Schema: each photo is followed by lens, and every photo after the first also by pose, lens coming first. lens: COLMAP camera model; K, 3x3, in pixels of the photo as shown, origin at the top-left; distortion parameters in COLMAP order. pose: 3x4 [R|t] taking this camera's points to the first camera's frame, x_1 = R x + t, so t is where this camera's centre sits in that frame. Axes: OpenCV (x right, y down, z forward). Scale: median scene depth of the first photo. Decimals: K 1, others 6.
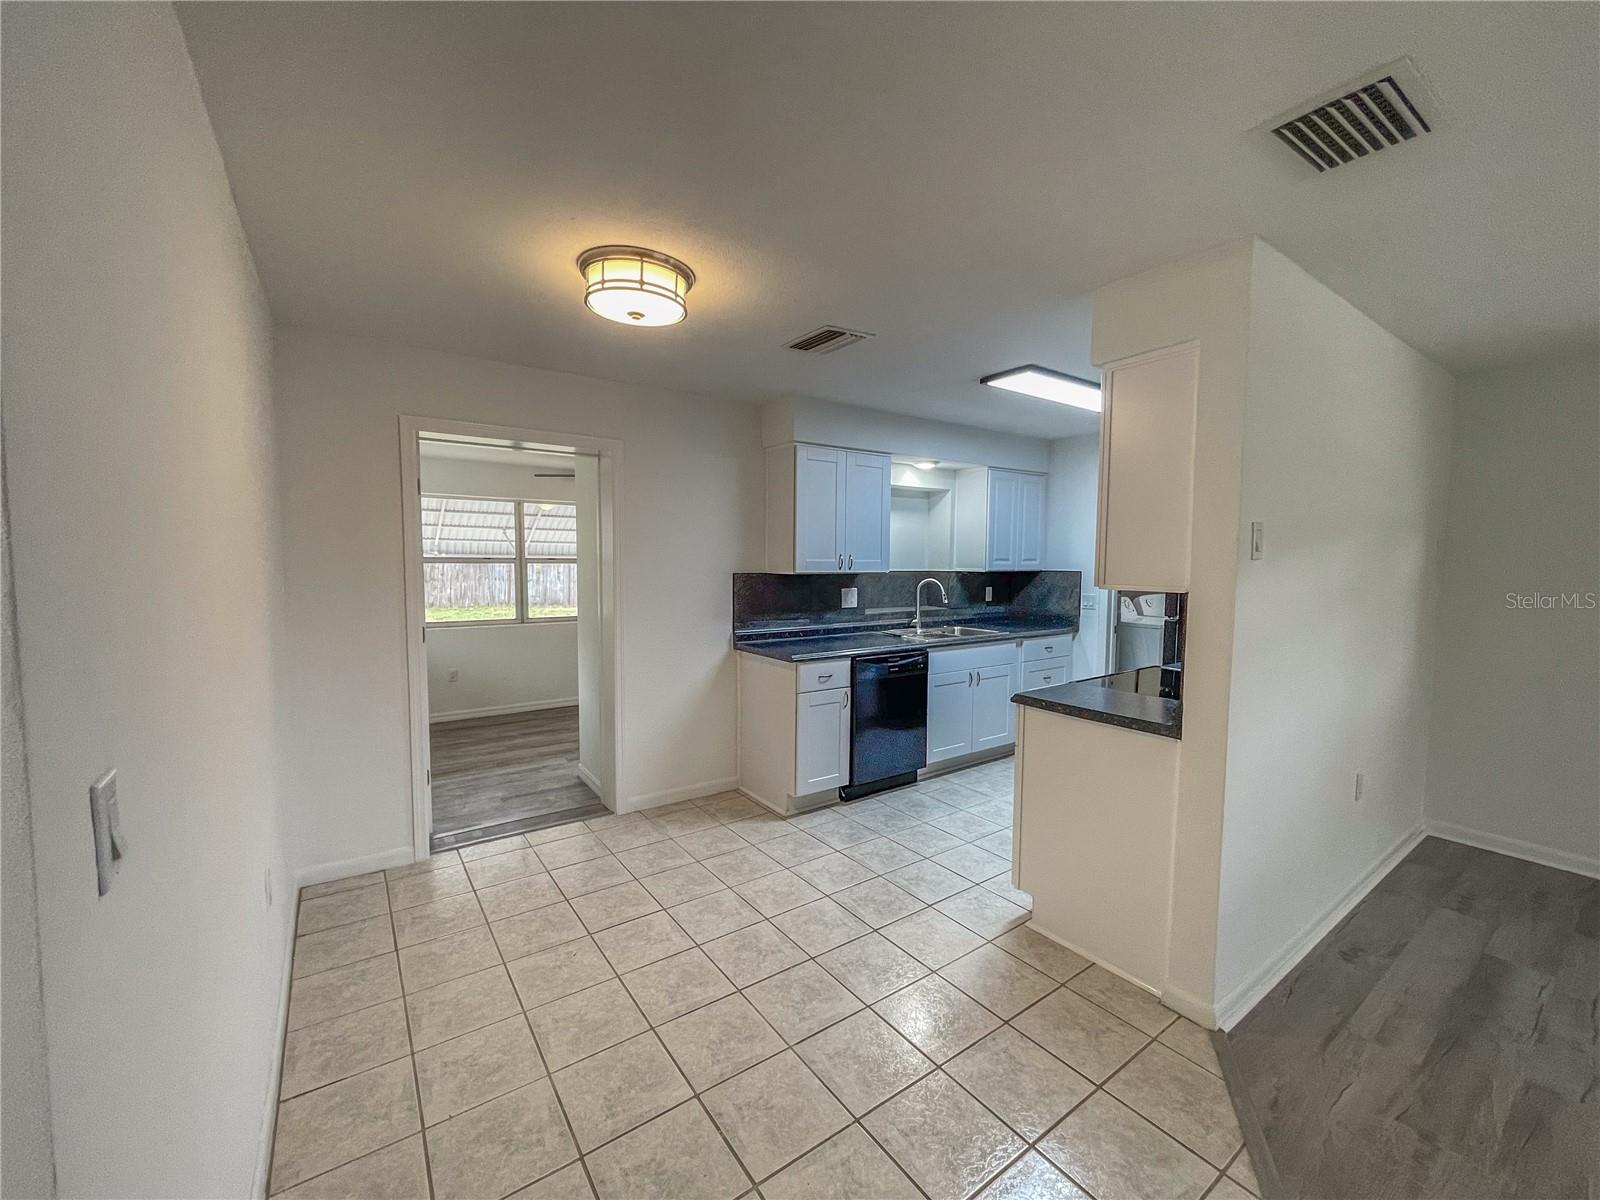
lens RADIAL K [[640.5, 0, 800.7], [0, 640.5, 602.2], [0, 0, 1]] dist [-0.000974, -0.000418]
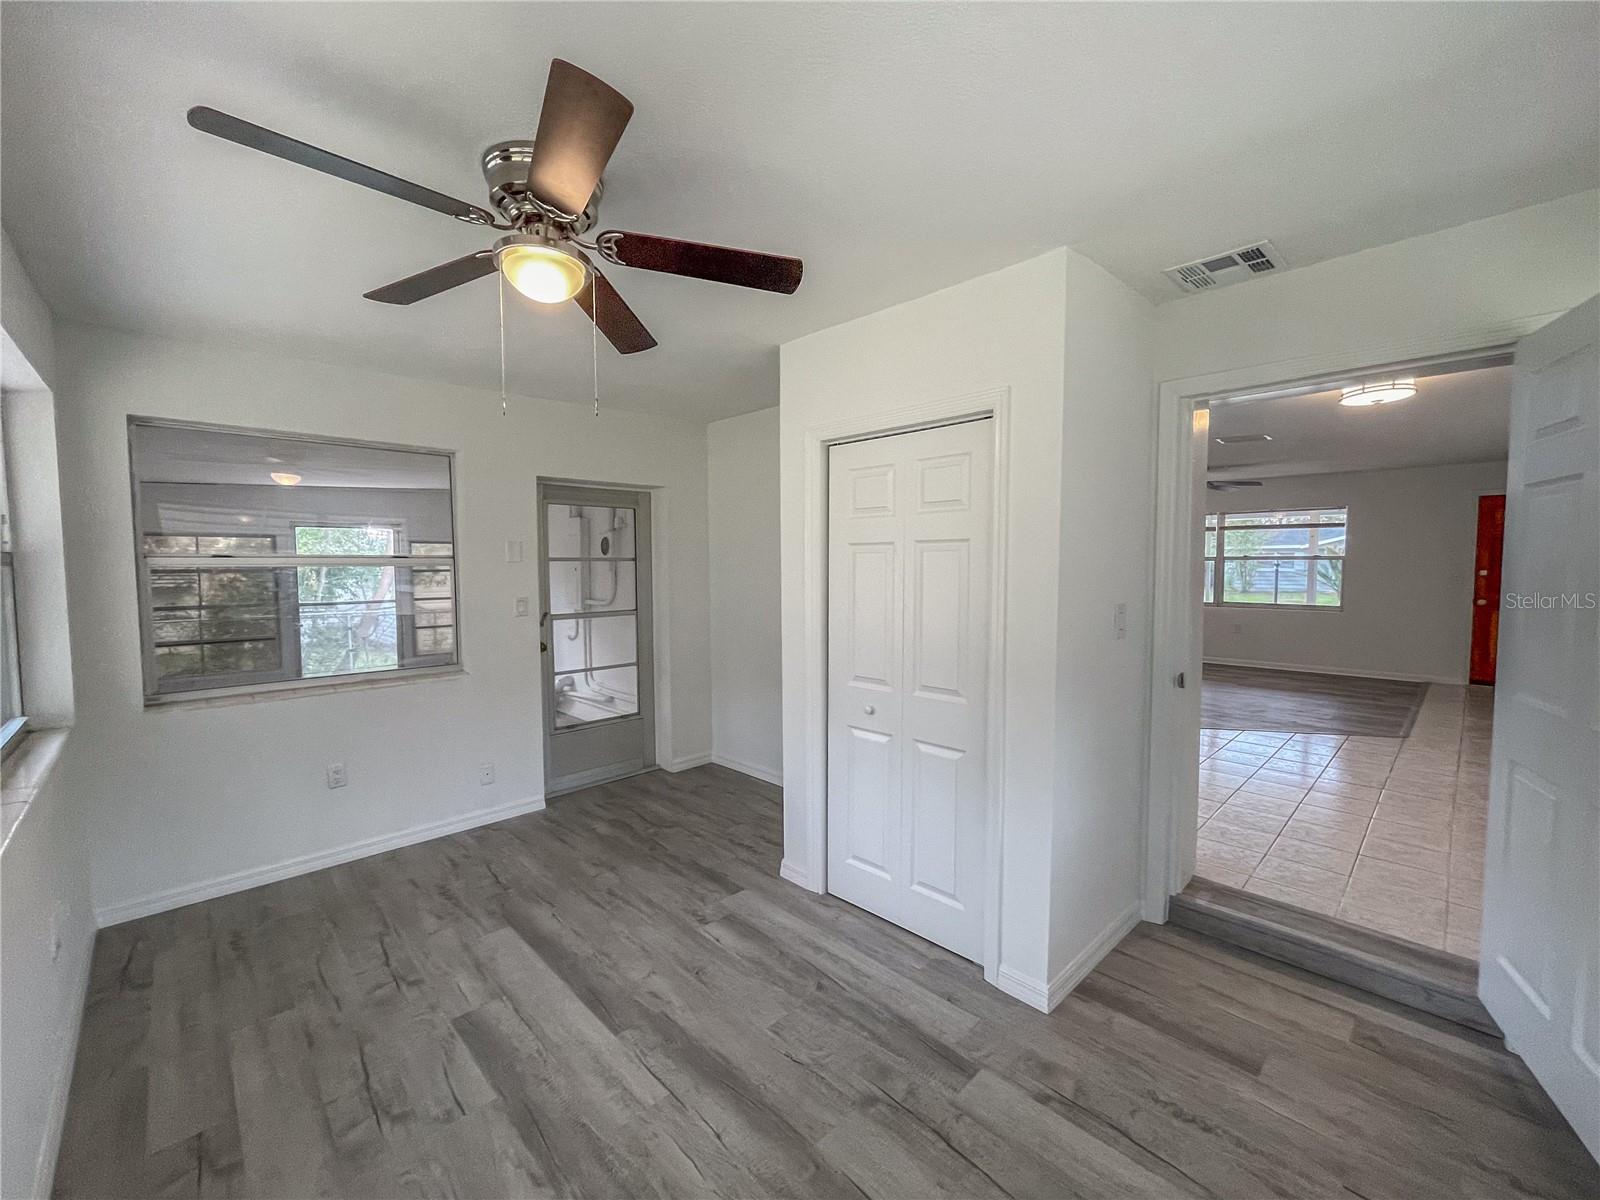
lens RADIAL K [[651.7, 0, 800.7], [0, 651.7, 600.7], [0, 0, 1]] dist [0.001471, 0.000043]
pose [[-0.148640, -0.065754, 0.986703, -0.848545], [0.073629, 0.994281, 0.077351, -0.089661], [-0.986147, 0.084147, -0.142948, 1.340510]]
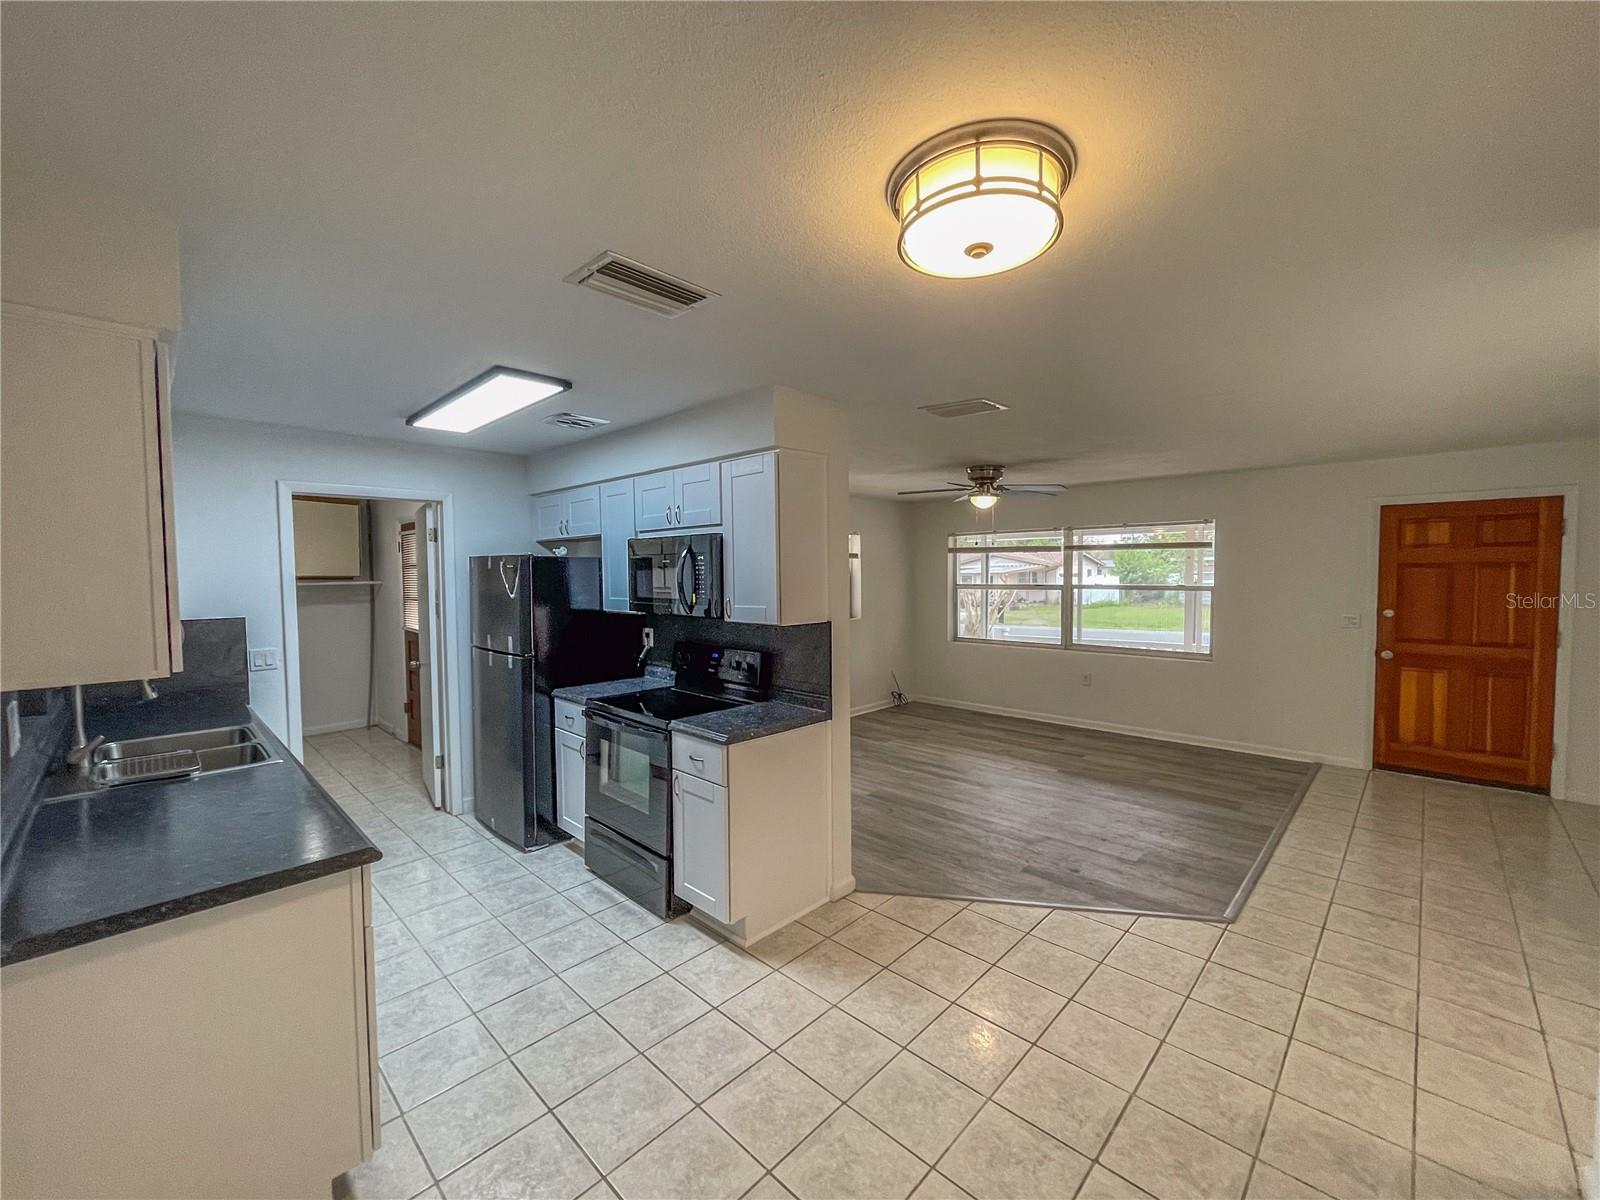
lens RADIAL K [[651.7, 0, 800.7], [0, 651.7, 600.7], [0, 0, 1]] dist [0.001471, 0.000043]
pose [[-0.186204, -0.047196, 0.981377, -0.424096], [0.073658, 0.995364, 0.061844, -0.077812], [-0.979746, 0.083801, -0.181864, 0.641698]]
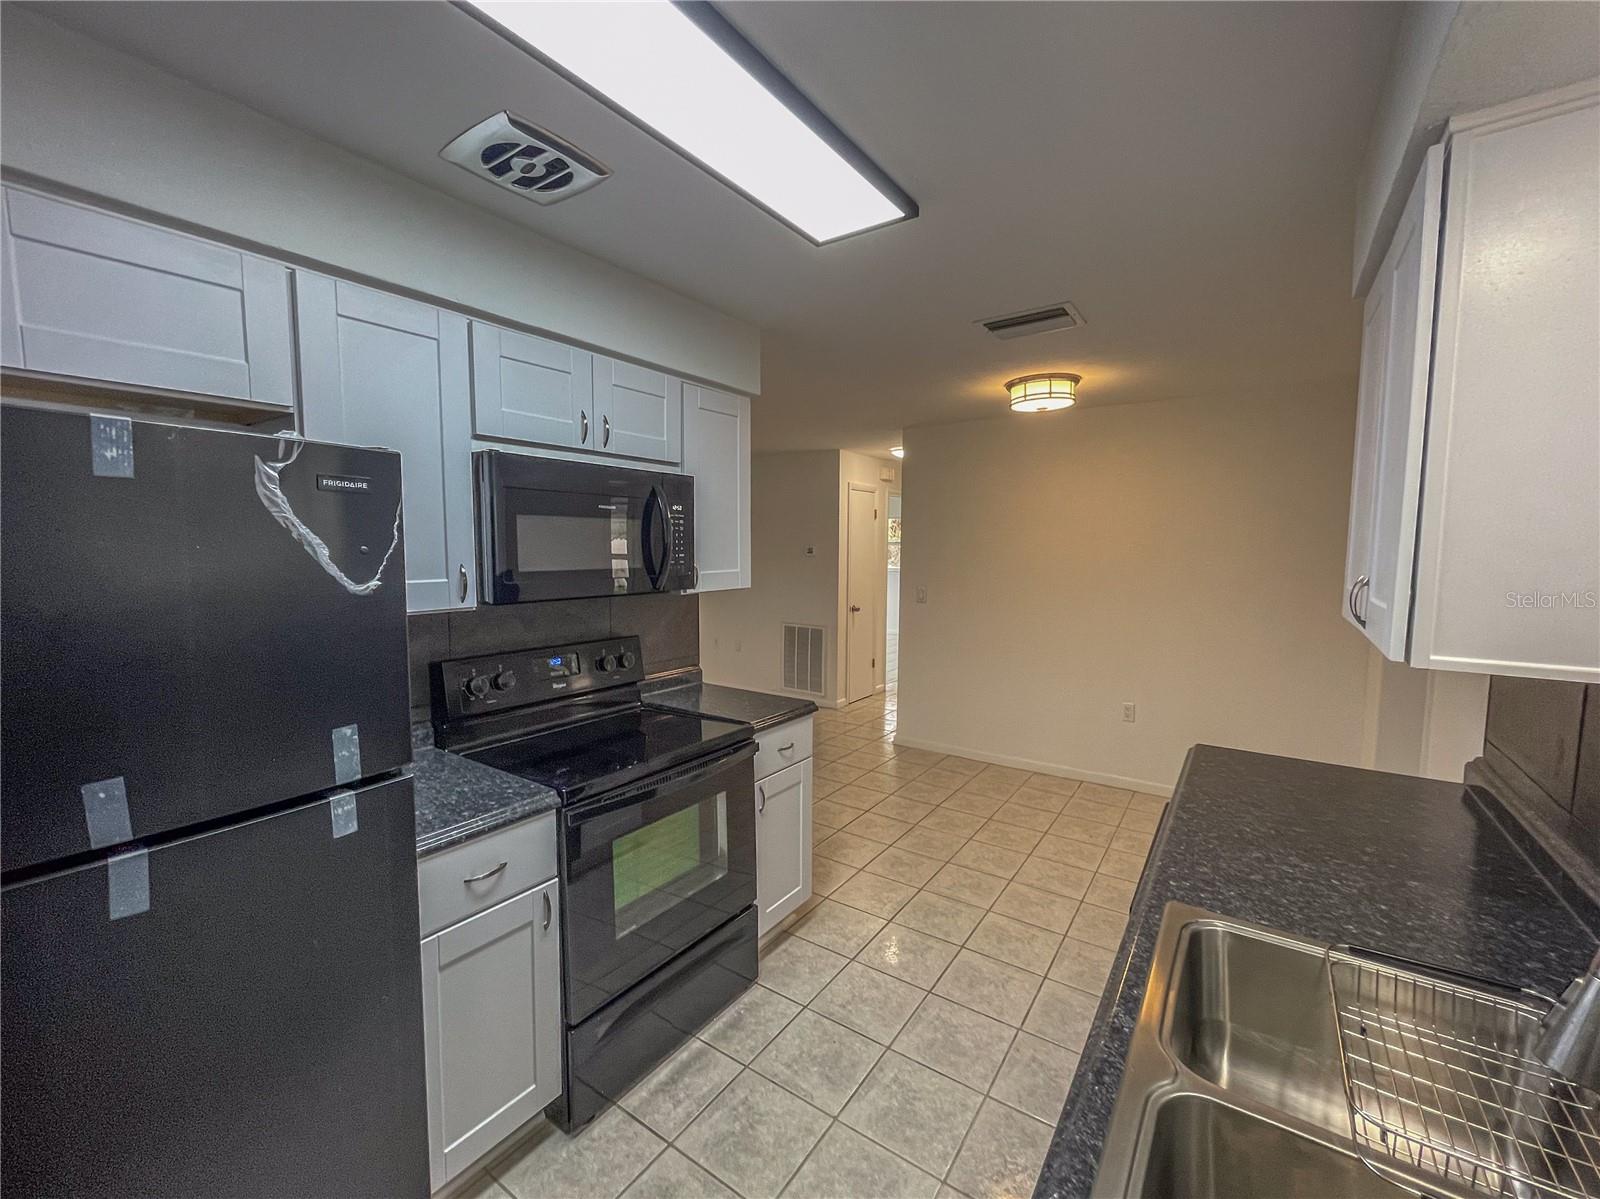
lens RADIAL K [[658.4, 0, 804.6], [0, 658.4, 594.6], [0, 0, 1]] dist [0.000750, 0.000215]
pose [[-0.937174, 0.016950, -0.348449, 0.427182], [-0.033222, 0.989944, 0.137507, -0.097255], [0.347276, 0.140444, -0.927187, 1.164299]]
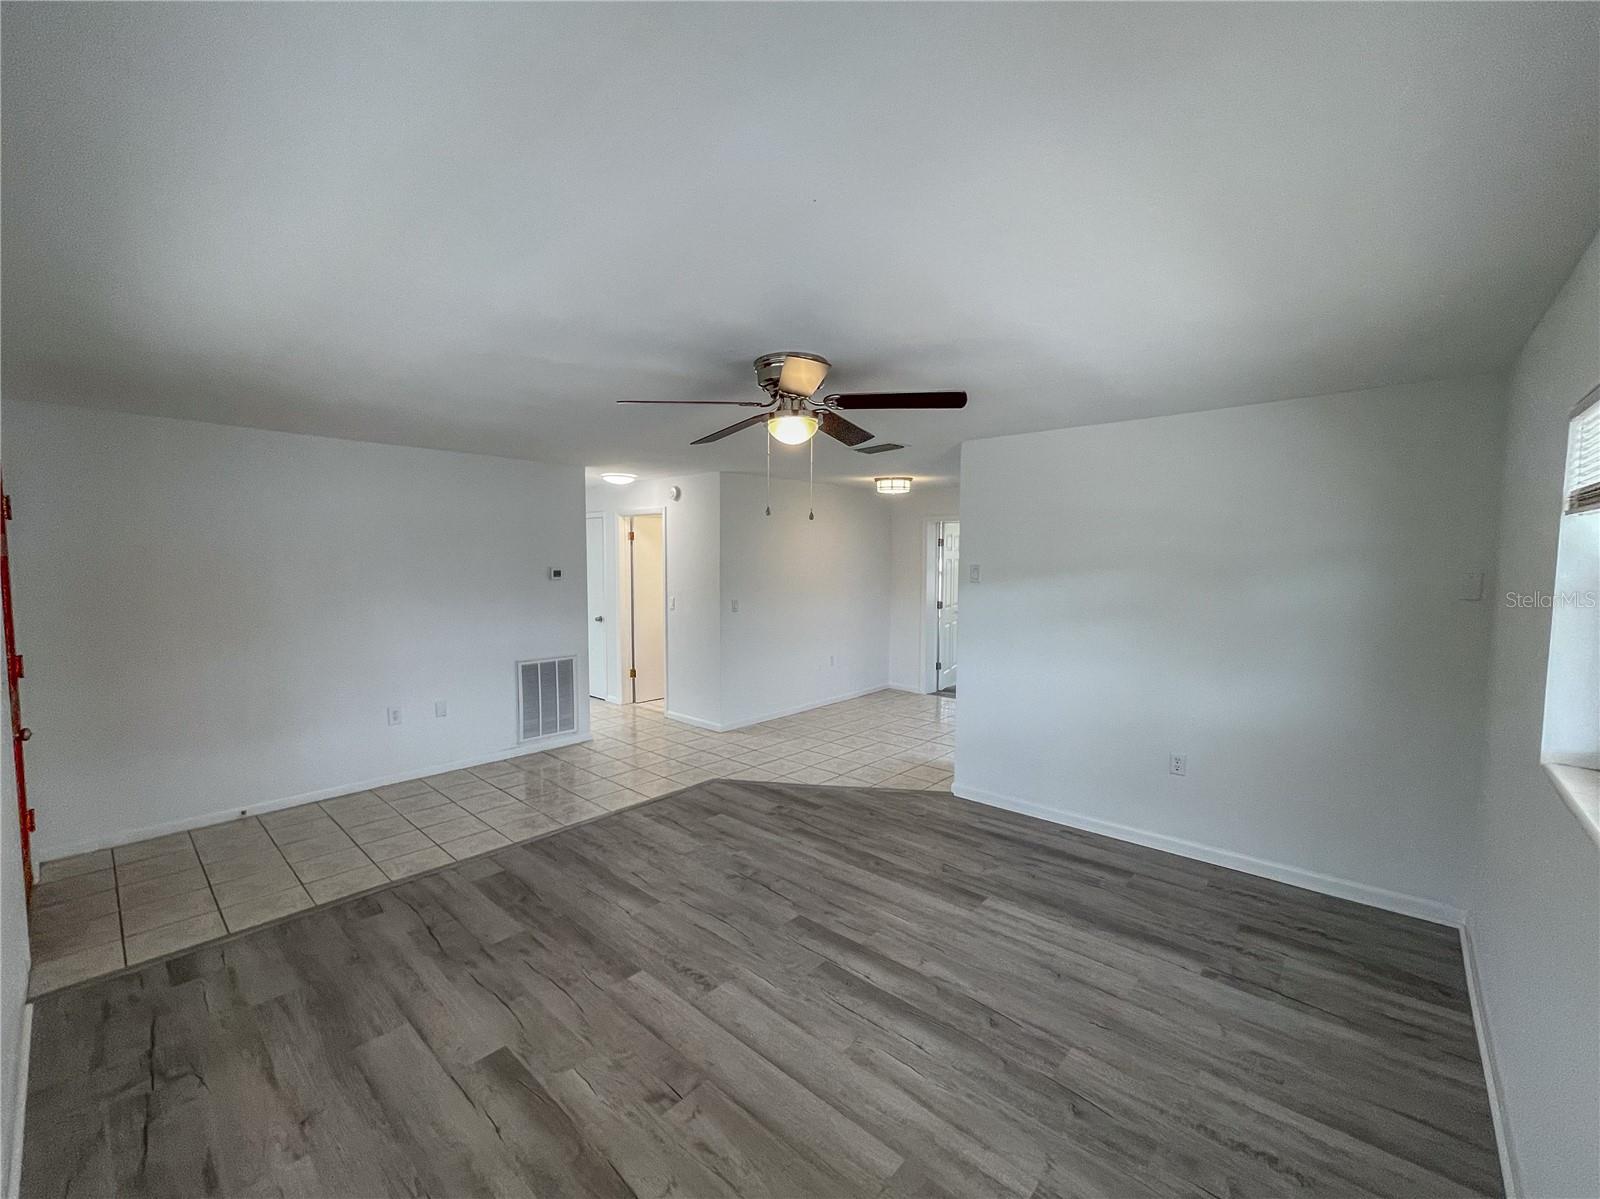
lens RADIAL K [[651.7, 0, 800.7], [0, 651.7, 600.2], [0, 0, 1]] dist [0.001471, 0.000043]
pose [[0.221307, 0.061094, -0.973289, 1.260815], [-0.065744, 0.996700, 0.047615, -0.032348], [0.972986, 0.053451, 0.224593, -0.025934]]
